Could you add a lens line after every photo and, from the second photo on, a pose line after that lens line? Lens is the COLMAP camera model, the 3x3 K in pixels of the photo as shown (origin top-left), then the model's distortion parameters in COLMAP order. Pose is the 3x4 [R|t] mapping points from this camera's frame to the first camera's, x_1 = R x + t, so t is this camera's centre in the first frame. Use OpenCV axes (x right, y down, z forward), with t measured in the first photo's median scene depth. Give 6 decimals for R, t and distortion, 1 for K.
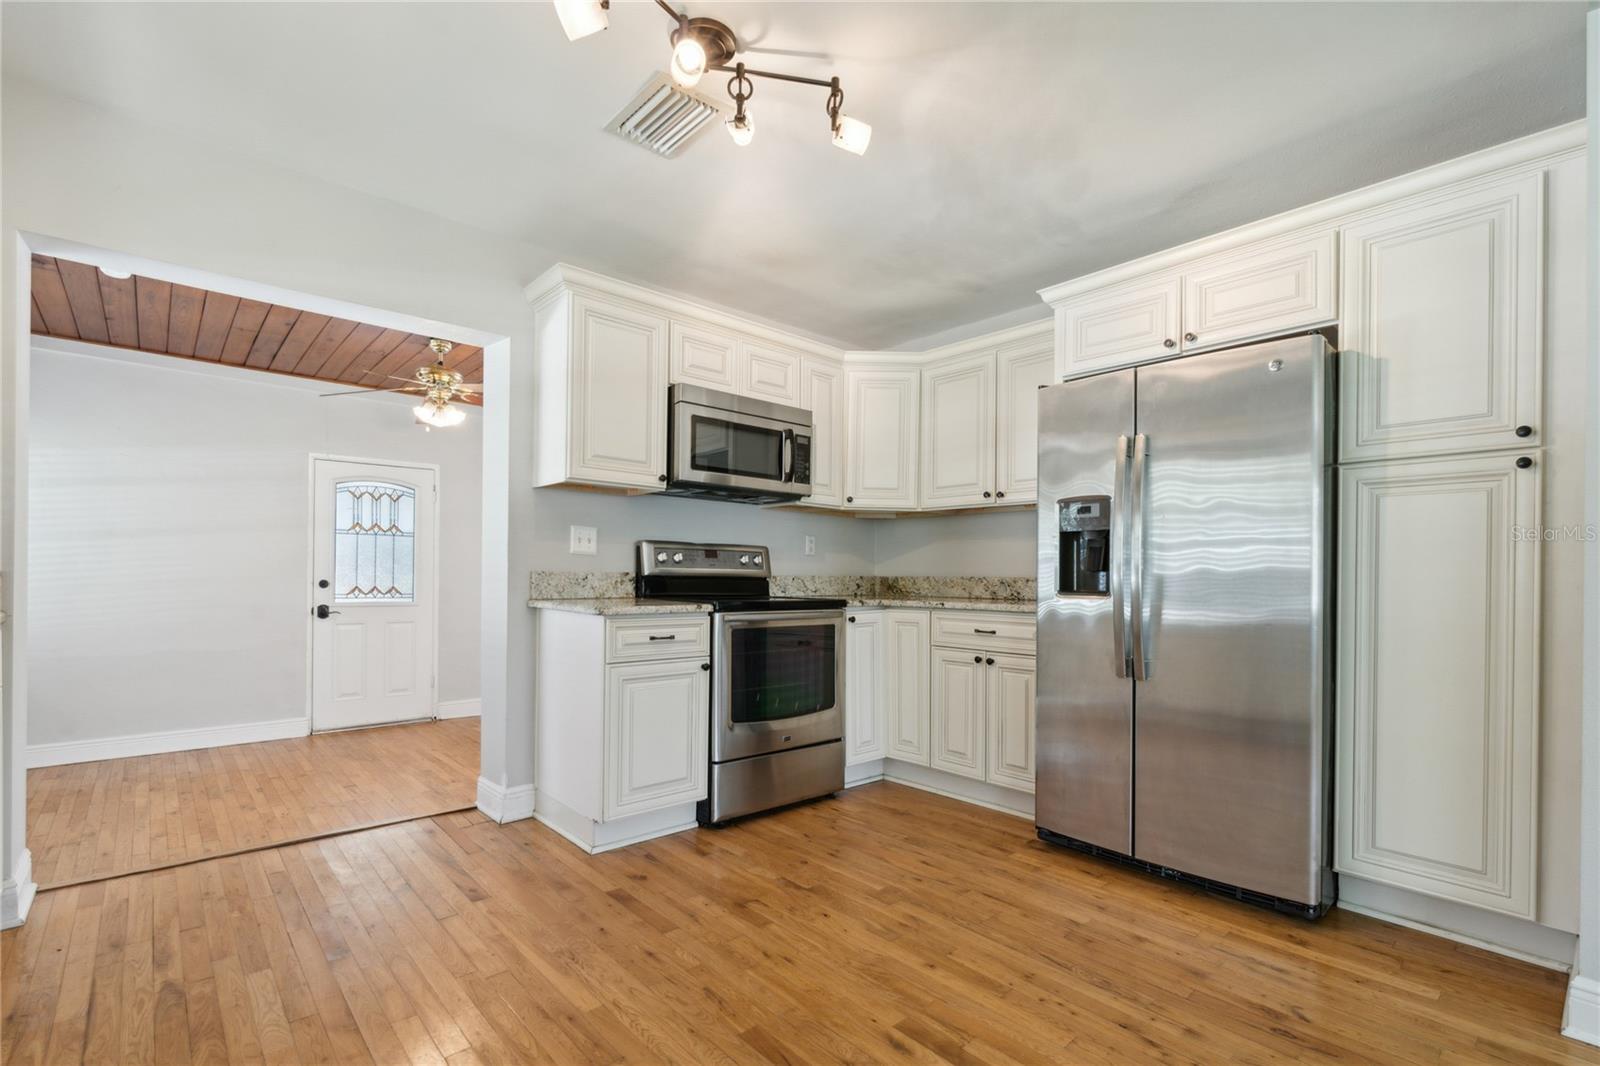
lens RADIAL K [[735.0, 0, 801.4], [0, 735.0, 572.4], [0, 0, 1]] dist [-0.001965, -0.000881]
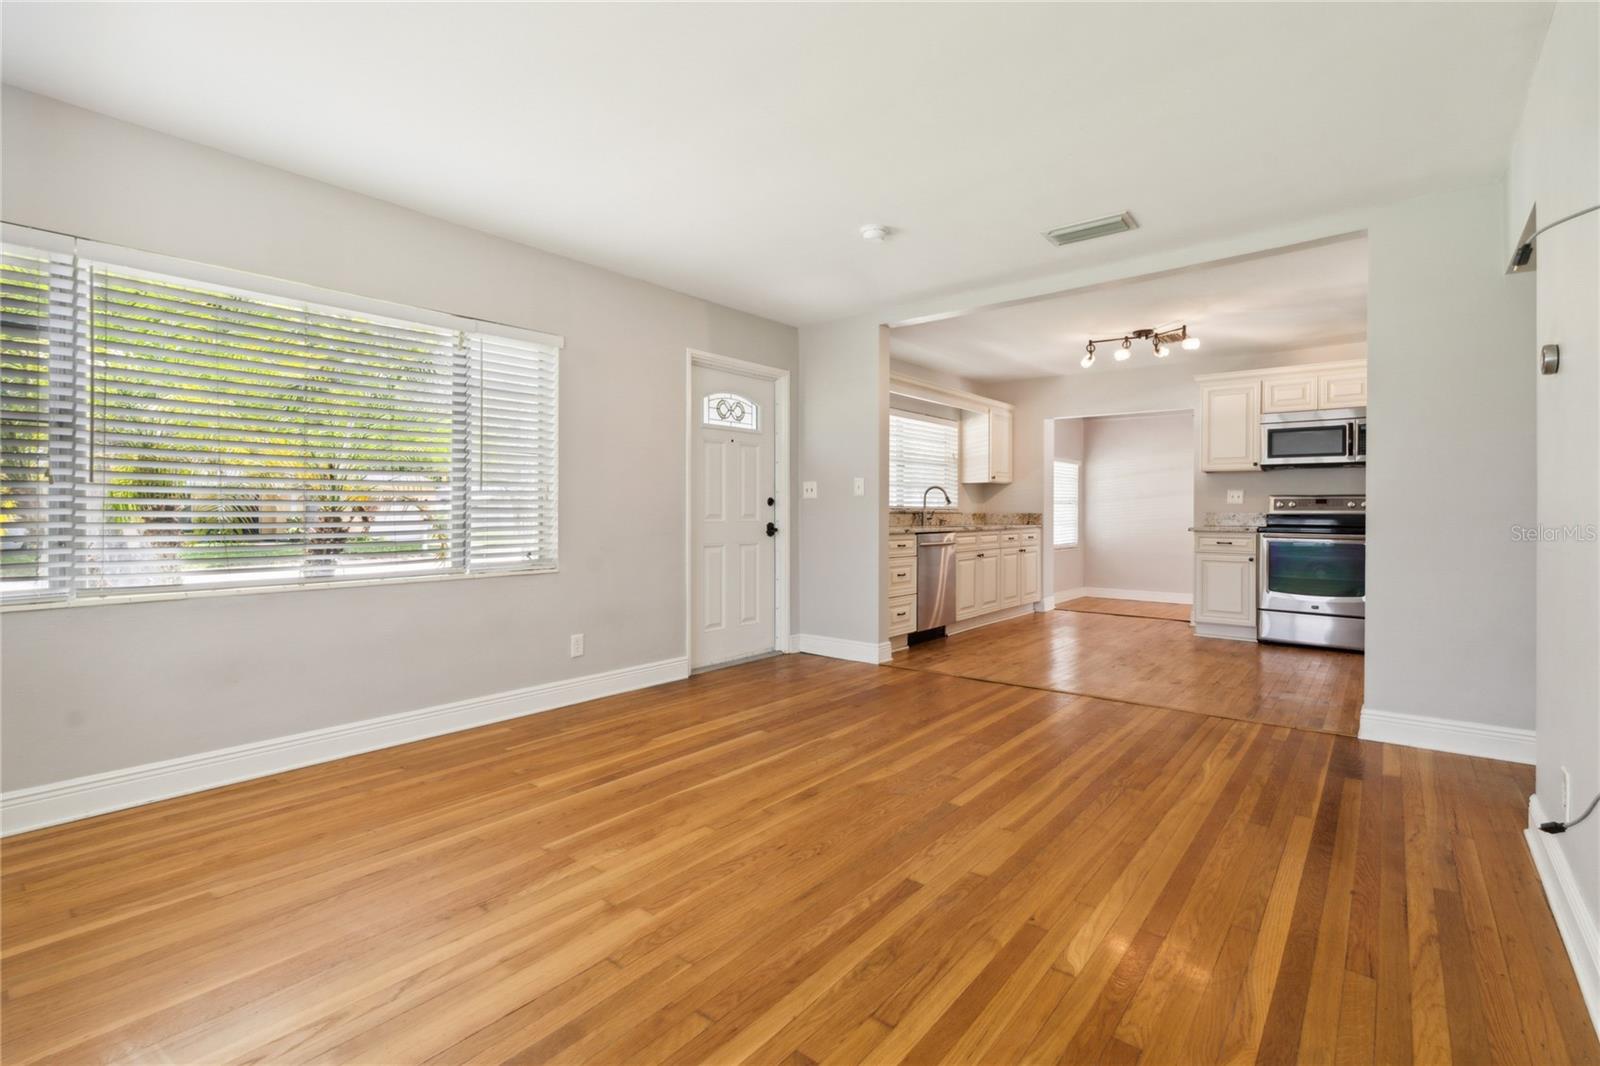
lens RADIAL K [[735.0, 0, 791.2], [0, 735.0, 513.1], [0, 0, 1]] dist [-0.001965, -0.000881]
pose [[0.161940, -0.006028, -0.986782, 1.867793], [-0.002117, 0.999977, -0.006456, 0.019572], [0.986798, 0.003134, 0.161923, -0.643720]]
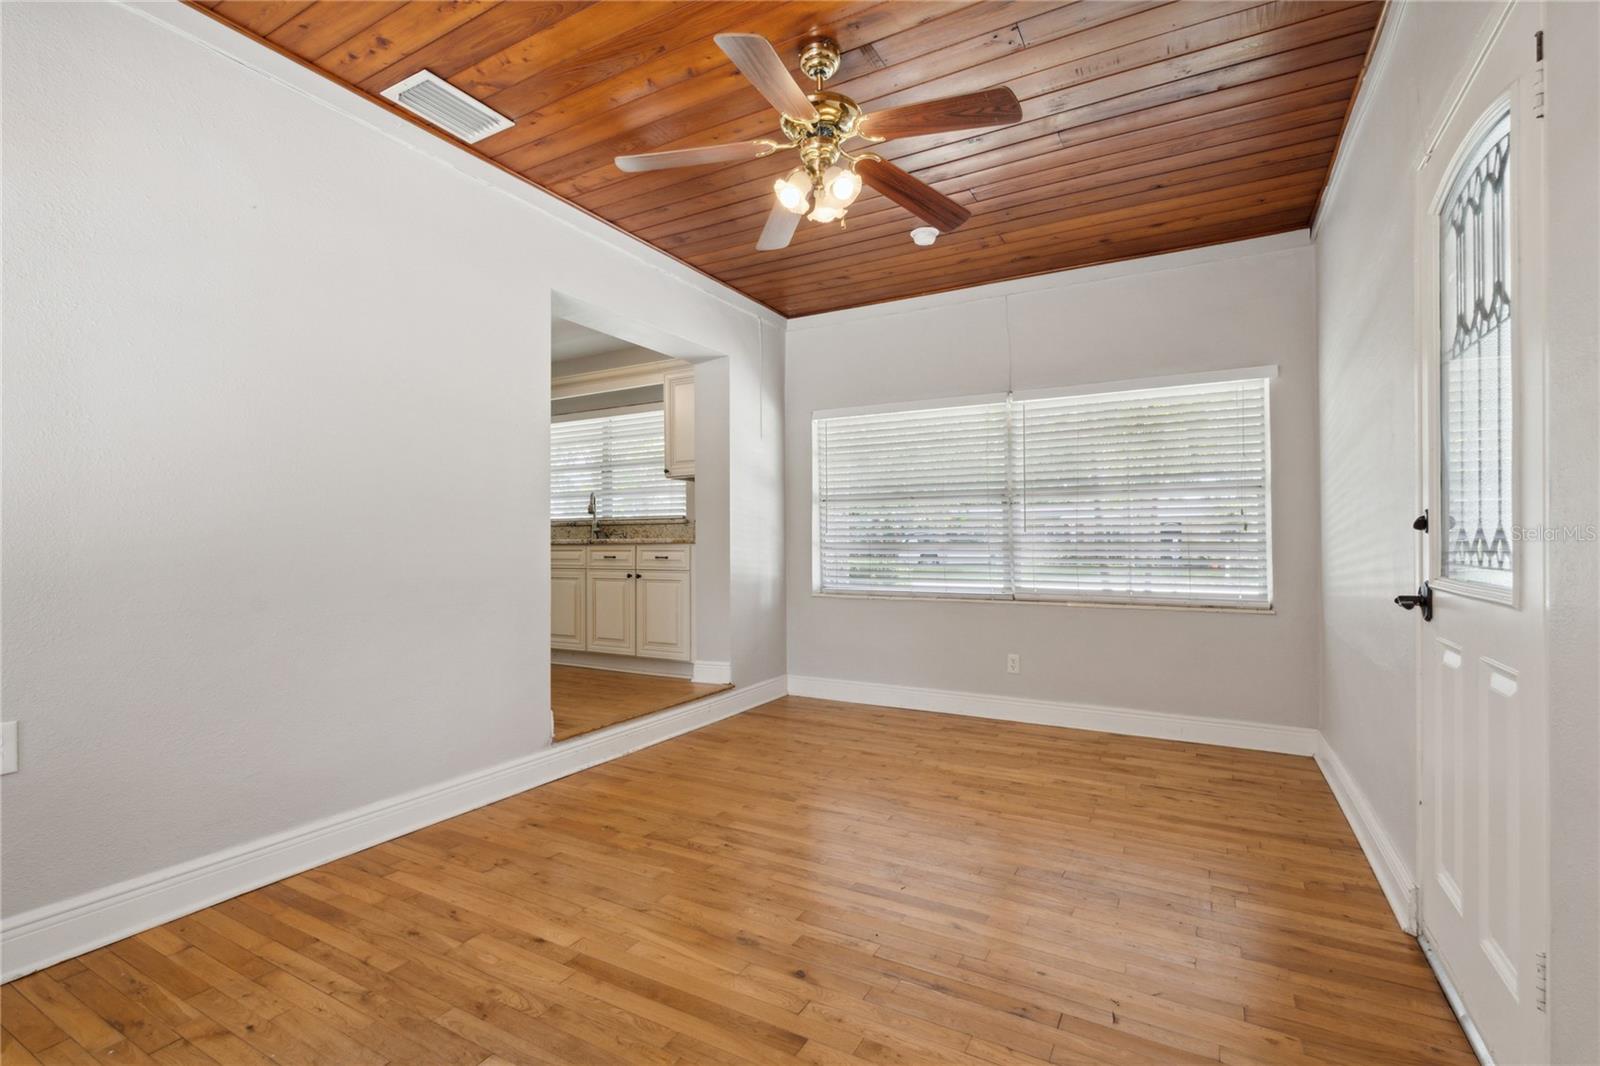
lens RADIAL K [[735.0, 0, 800.9], [0, 735.0, 532.3], [0, 0, 1]] dist [-0.001965, -0.000881]
pose [[-0.942637, -0.005973, -0.333767, -0.506404], [-0.001776, 0.999915, -0.012879, 0.052206], [0.333816, -0.011547, -0.942568, 2.611357]]
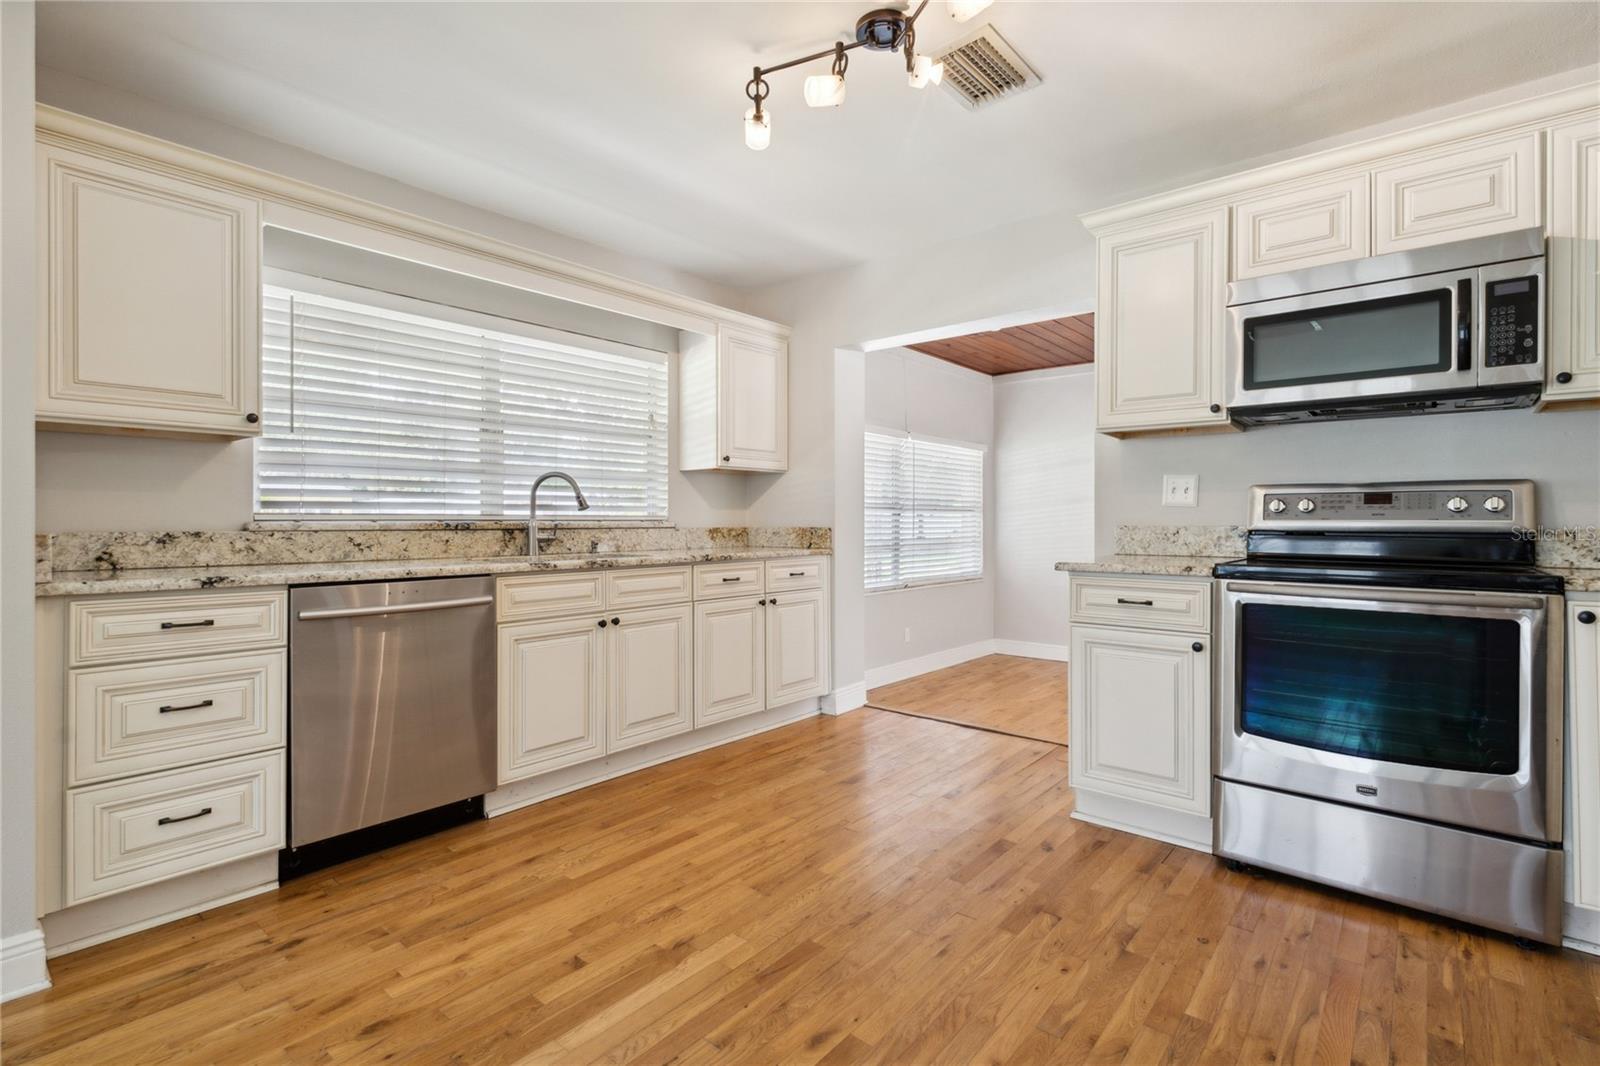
lens RADIAL K [[735.0, 0, 801.0], [0, 735.0, 527.3], [0, 0, 1]] dist [-0.001965, -0.000881]
pose [[0.141755, -0.002220, -0.989899, 0.658148], [0.002568, 0.999995, -0.001875, 0.002123], [0.989898, -0.002276, 0.141760, 0.536257]]
